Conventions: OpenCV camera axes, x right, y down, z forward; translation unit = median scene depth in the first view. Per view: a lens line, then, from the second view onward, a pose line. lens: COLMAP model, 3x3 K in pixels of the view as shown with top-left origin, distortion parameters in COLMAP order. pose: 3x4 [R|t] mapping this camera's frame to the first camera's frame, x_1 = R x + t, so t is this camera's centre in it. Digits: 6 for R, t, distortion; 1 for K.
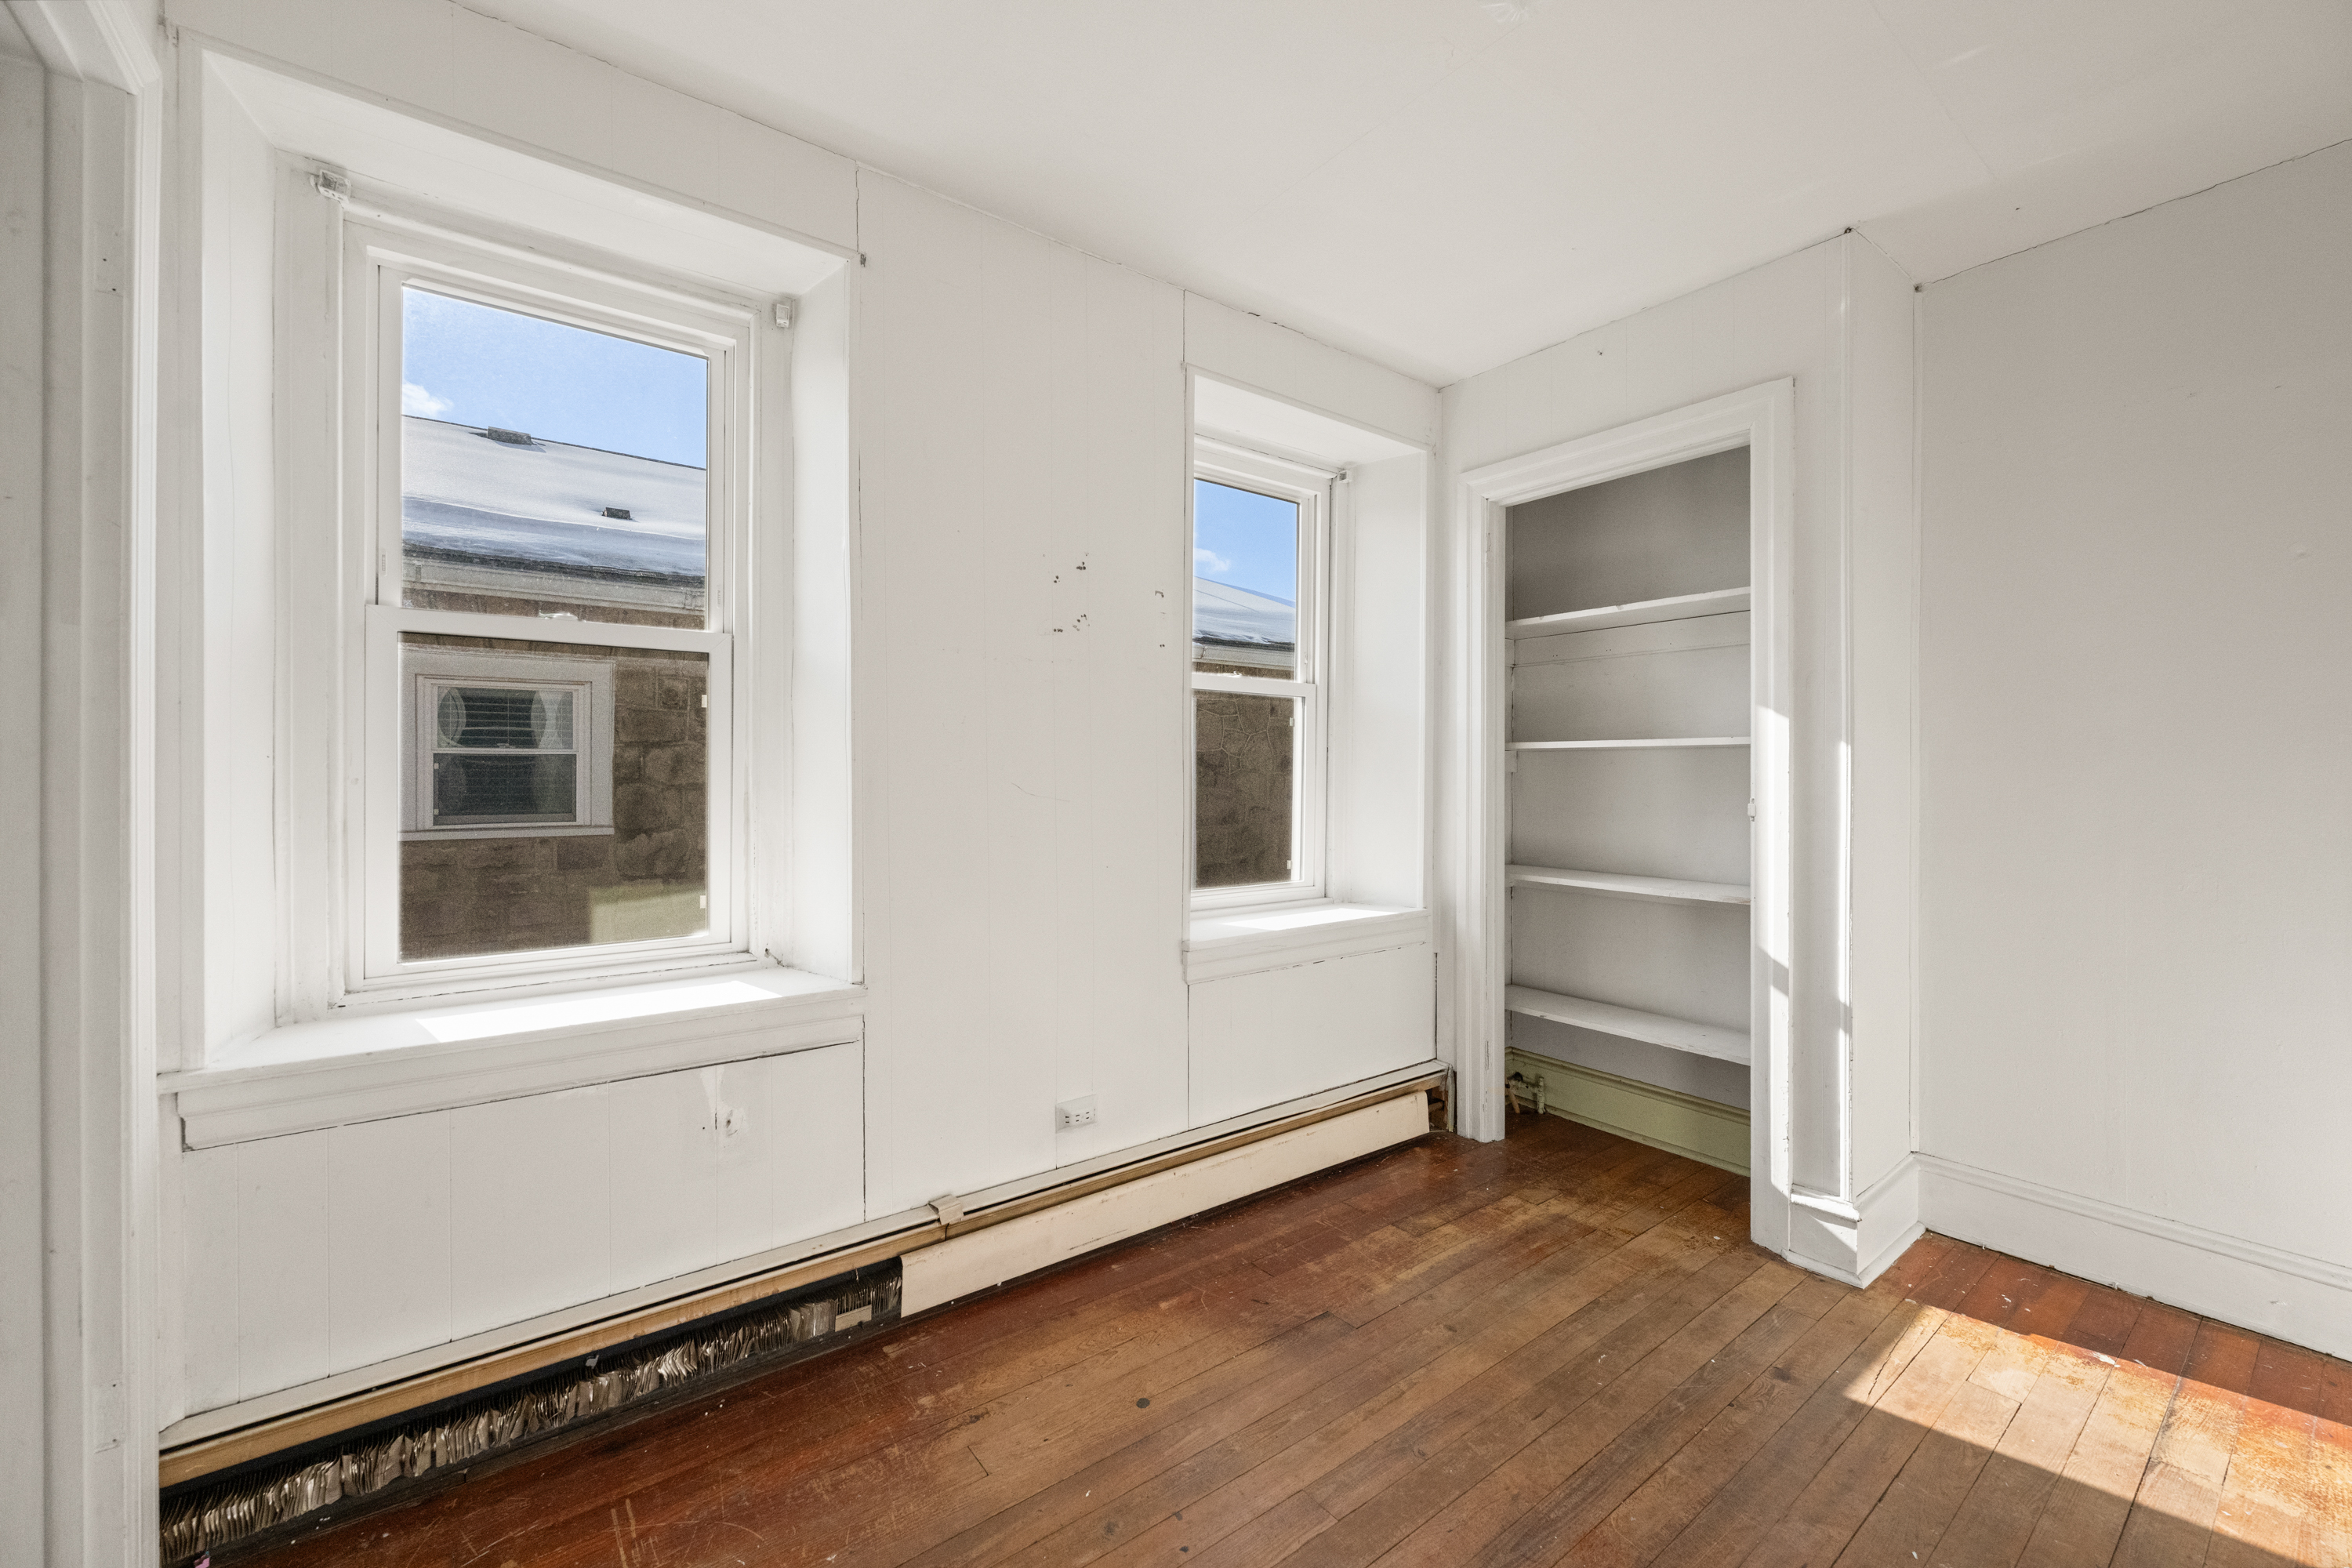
lens RADIAL K [[932.6, 0, 1169.7], [0, 932.6, 782.6], [0, 0, 1]] dist [-0.001109, -0.000192]
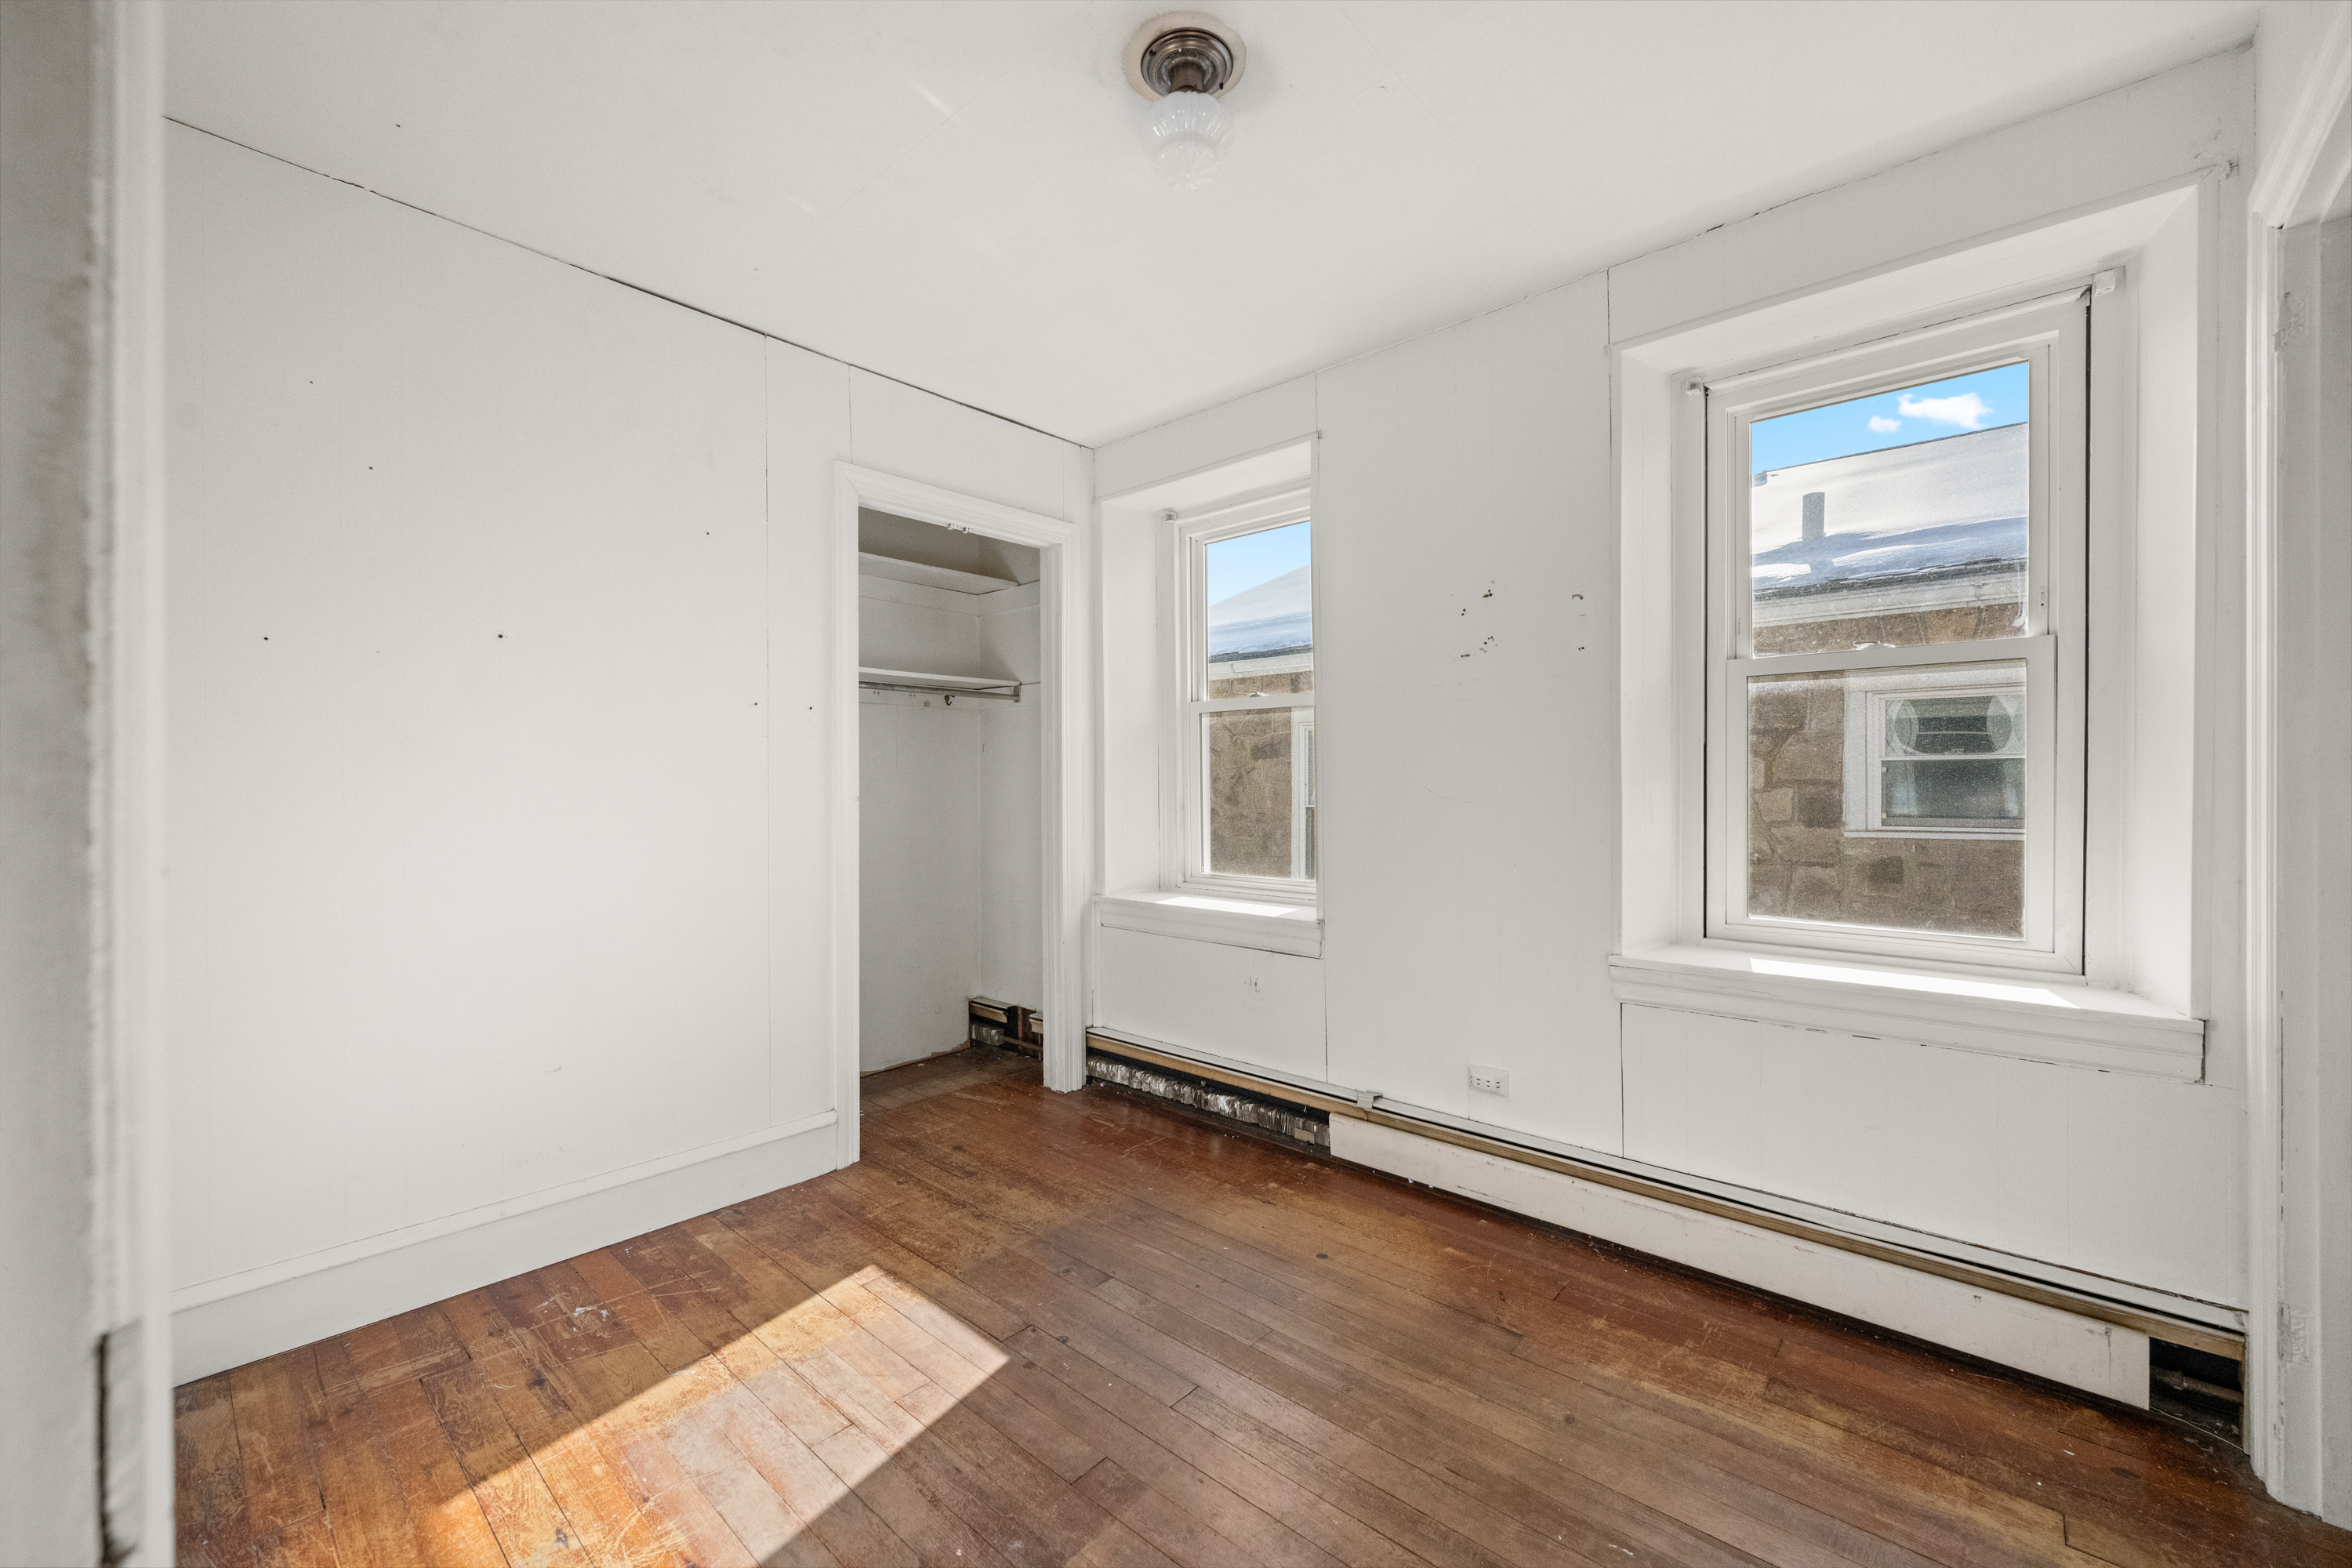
lens RADIAL K [[932.6, 0, 1172.0], [0, 932.6, 790.5], [0, 0, 1]] dist [-0.000080, 0.000097]
pose [[0.195001, 0.006434, -0.980782, 1.026404], [-0.005118, 0.999972, 0.005543, 0.001043], [0.980790, 0.003939, 0.195028, 0.447738]]
